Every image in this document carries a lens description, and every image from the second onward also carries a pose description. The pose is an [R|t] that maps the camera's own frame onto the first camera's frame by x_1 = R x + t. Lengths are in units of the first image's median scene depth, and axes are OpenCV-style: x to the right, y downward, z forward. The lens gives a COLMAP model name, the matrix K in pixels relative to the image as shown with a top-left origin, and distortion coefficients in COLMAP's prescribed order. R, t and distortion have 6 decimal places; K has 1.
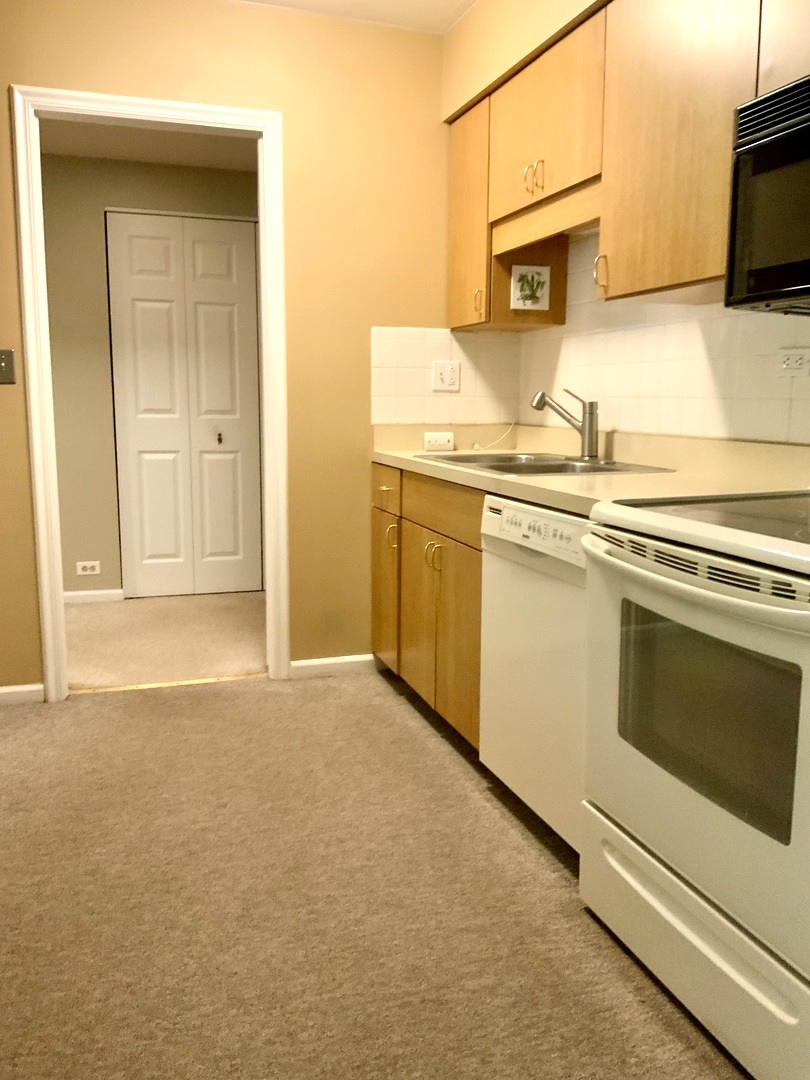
lens RADIAL K [[886.9, 0, 404.8], [0, 886.9, 535.6], [0, 0, 1]] dist [0.089000, -0.171758]
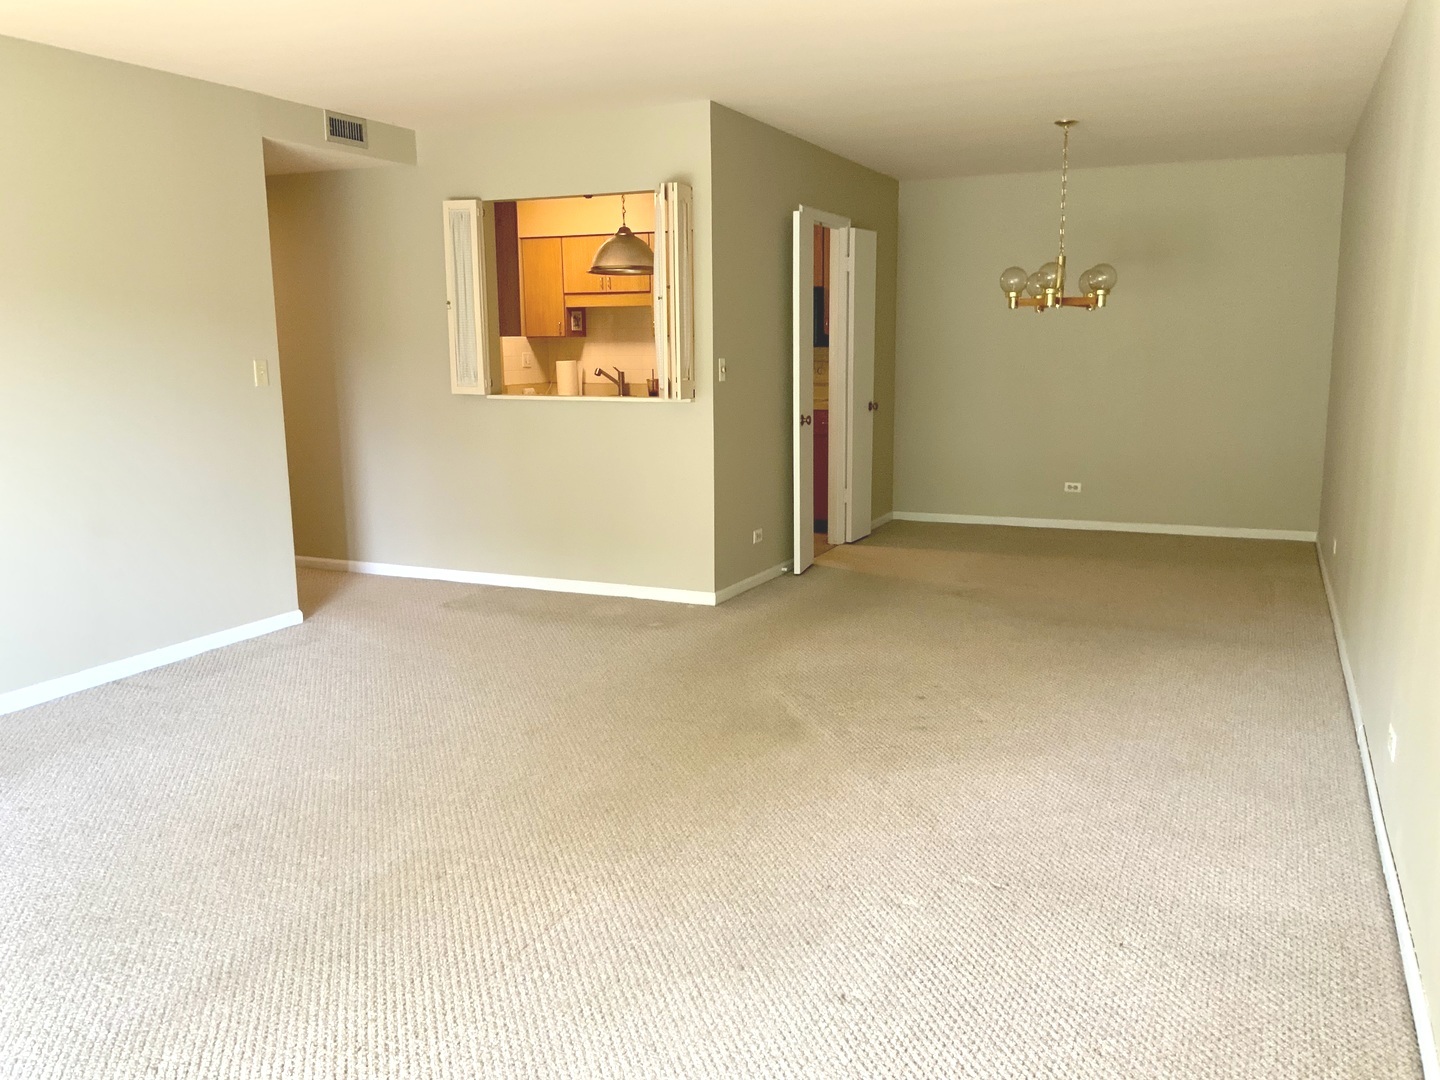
lens RADIAL K [[1182.5, 0, 719.2], [0, 1182.5, 537.6], [0, 0, 1]] dist [0.089000, -0.171758]
pose [[0.682108, -0.141200, 0.717490, -2.566598], [0.129440, 0.989001, 0.071576, 0.128886], [-0.719704, 0.044049, 0.692882, -1.812102]]
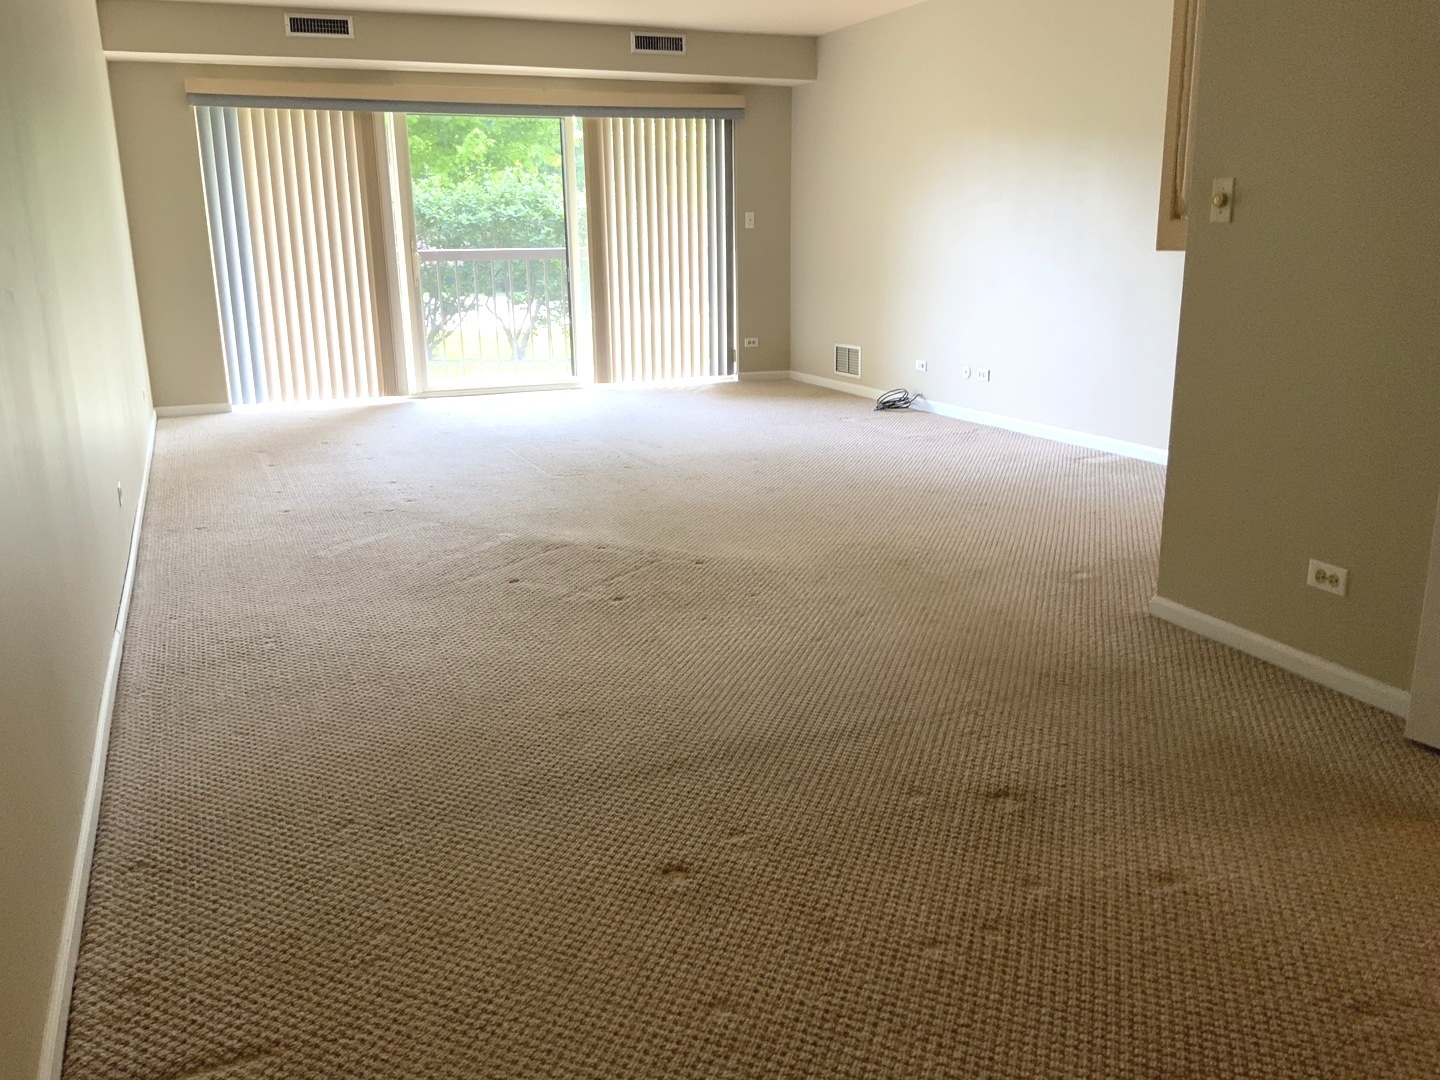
lens RADIAL K [[1182.5, 0, 719.2], [0, 1182.5, 537.6], [0, 0, 1]] dist [0.089000, -0.171758]
pose [[0.092275, 0.234389, -0.967754, 0.764081], [-0.136991, 0.965647, 0.220816, 0.101108], [0.986265, 0.112197, 0.121214, -0.711682]]
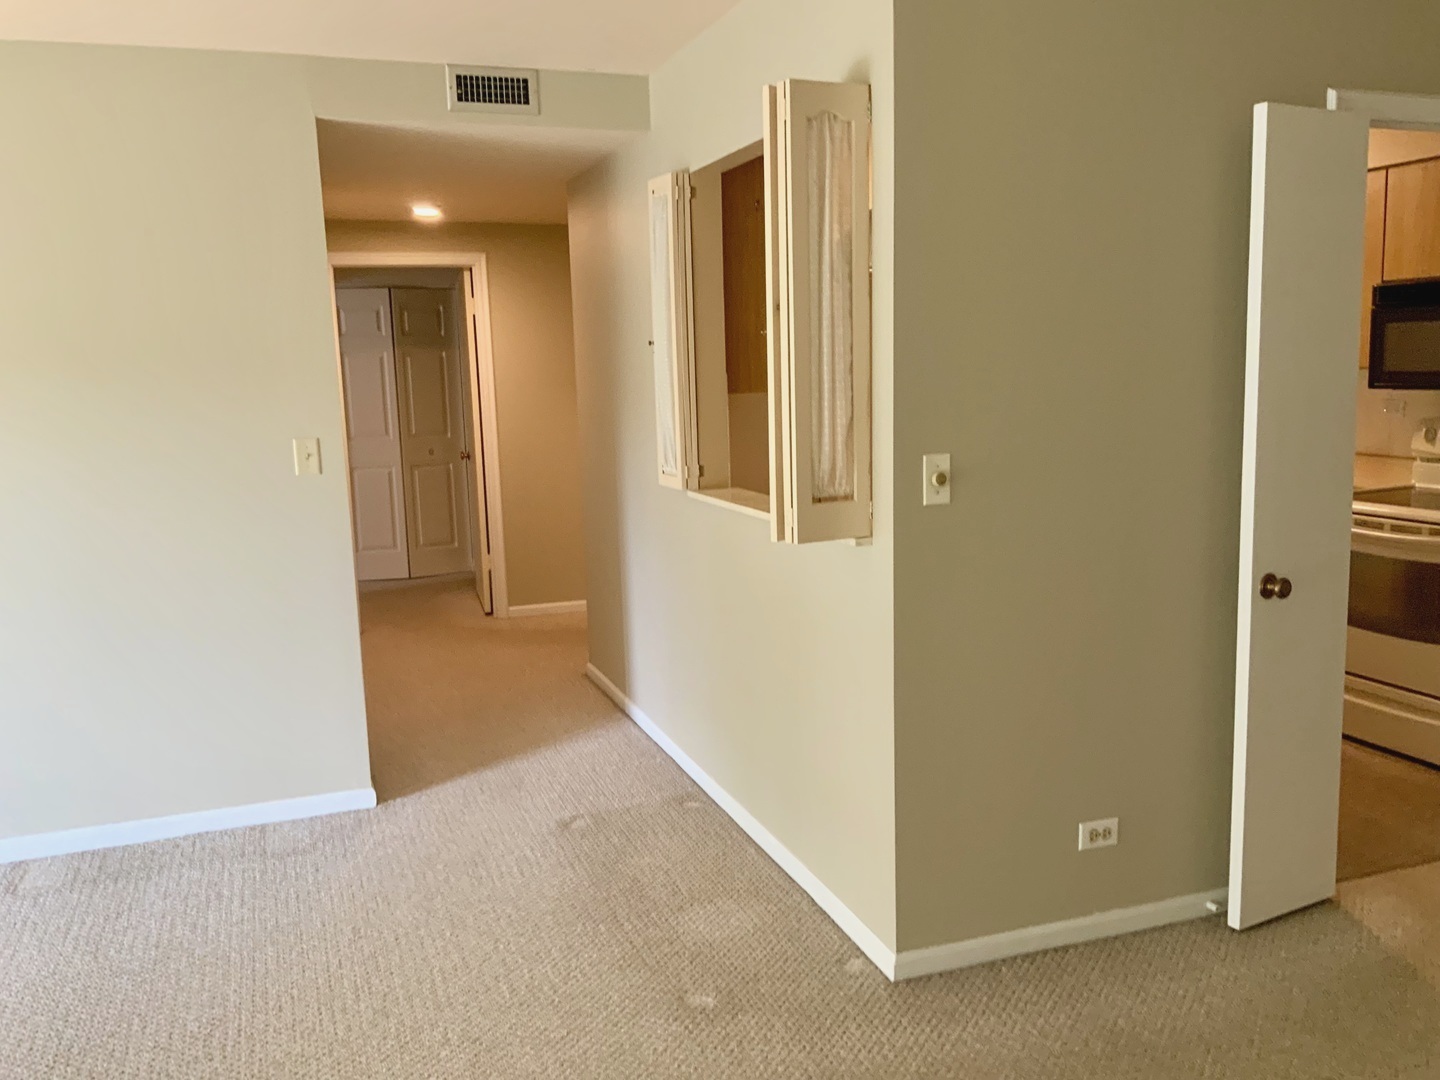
lens RADIAL K [[1182.5, 0, 719.2], [0, 1182.5, 537.6], [0, 0, 1]] dist [0.089000, -0.171758]
pose [[0.998809, -0.045424, 0.017805, -0.862039], [0.045511, 0.998954, -0.004540, 0.003108], [-0.017580, 0.005345, 0.999831, -1.198801]]
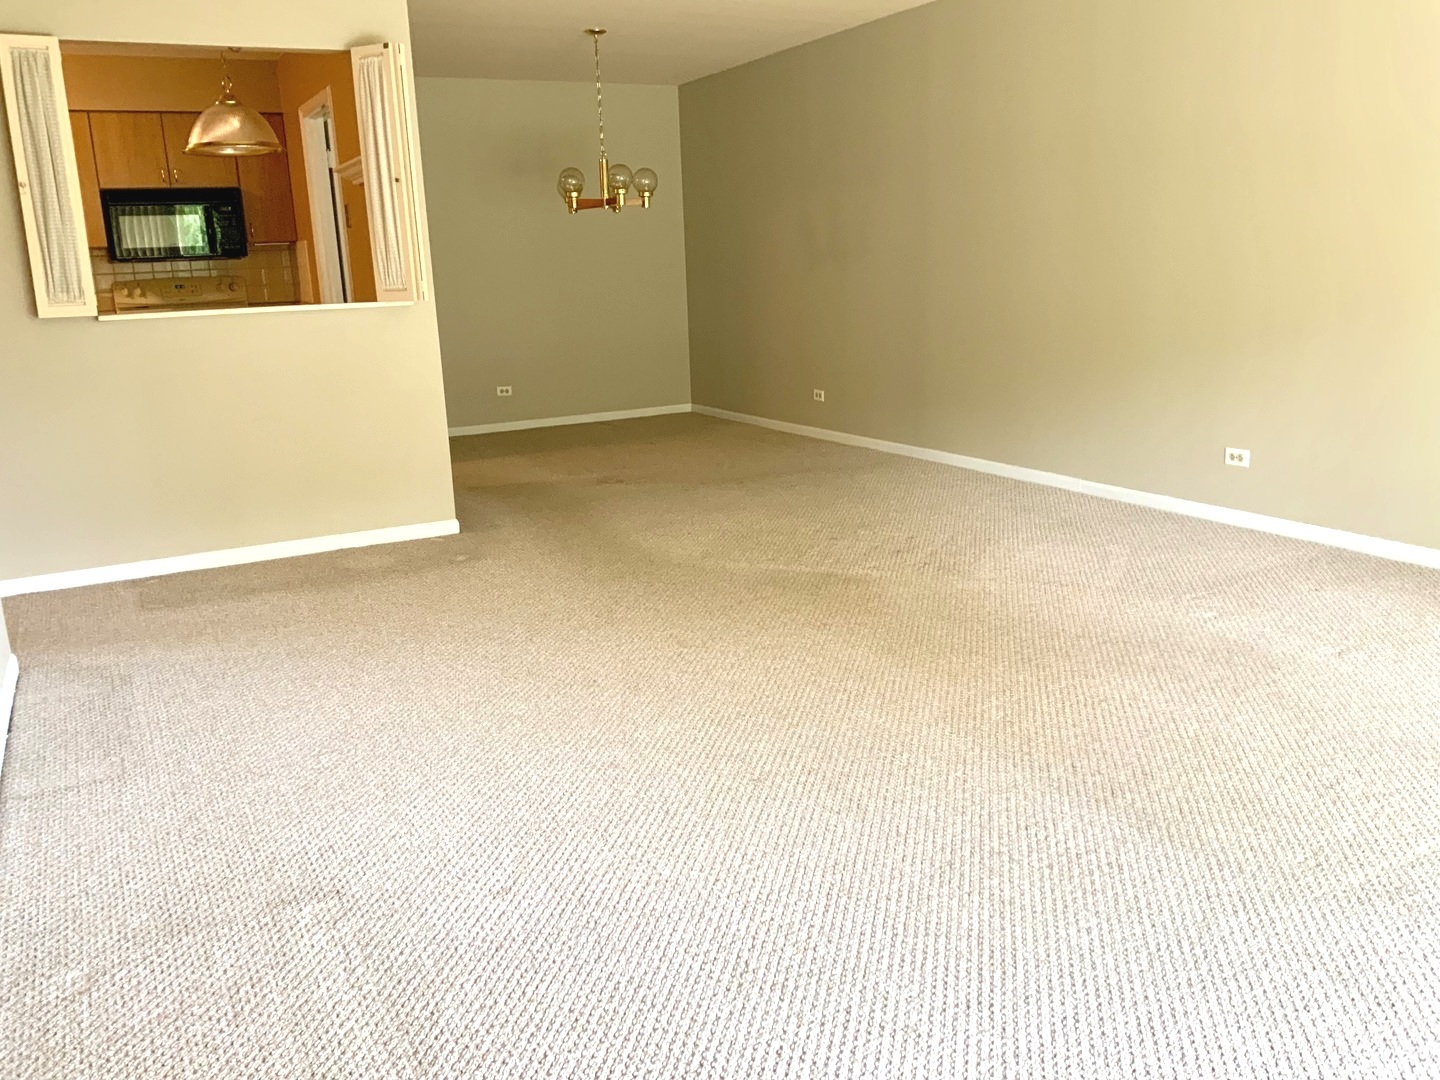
lens RADIAL K [[1182.5, 0, 719.2], [0, 1182.5, 537.6], [0, 0, 1]] dist [0.089000, -0.171758]
pose [[-0.163015, -0.236453, 0.957871, -3.082014], [0.184574, 0.946408, 0.265035, -0.062747], [-0.969205, 0.220003, -0.110635, -0.197387]]
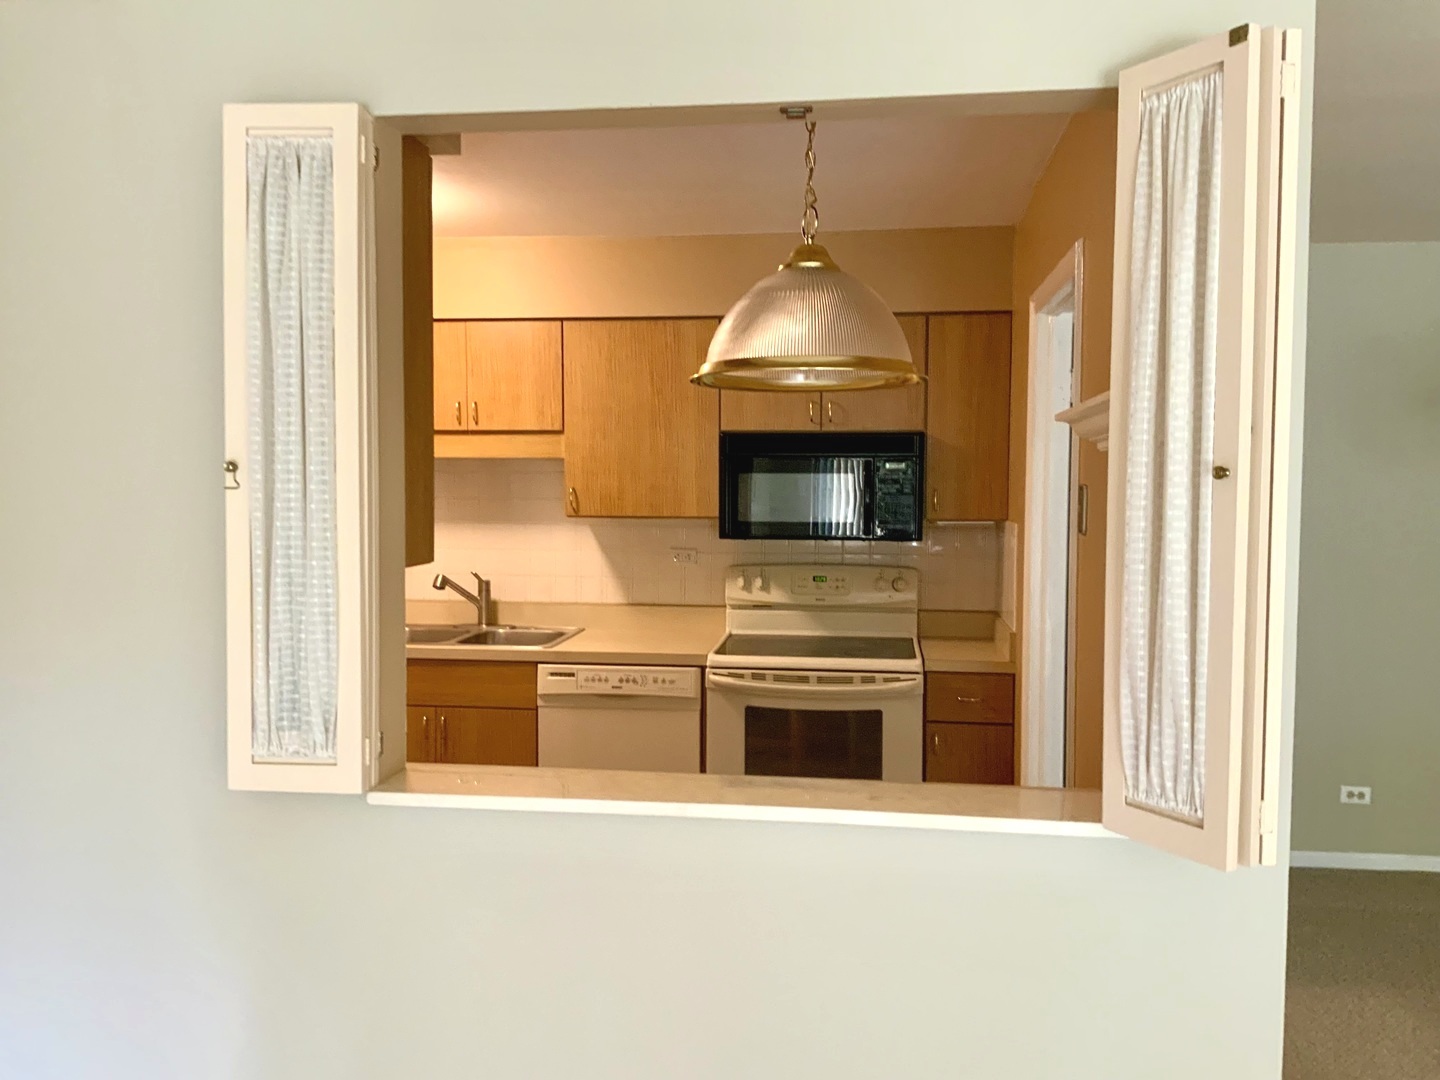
lens RADIAL K [[1182.5, 0, 719.2], [0, 1182.5, 537.6], [0, 0, 1]] dist [0.089000, -0.171758]
pose [[0.444518, -0.059825, 0.893770, -1.466620], [0.137432, 0.990509, -0.002052, -0.208267], [-0.885164, 0.123745, 0.448521, -0.060283]]
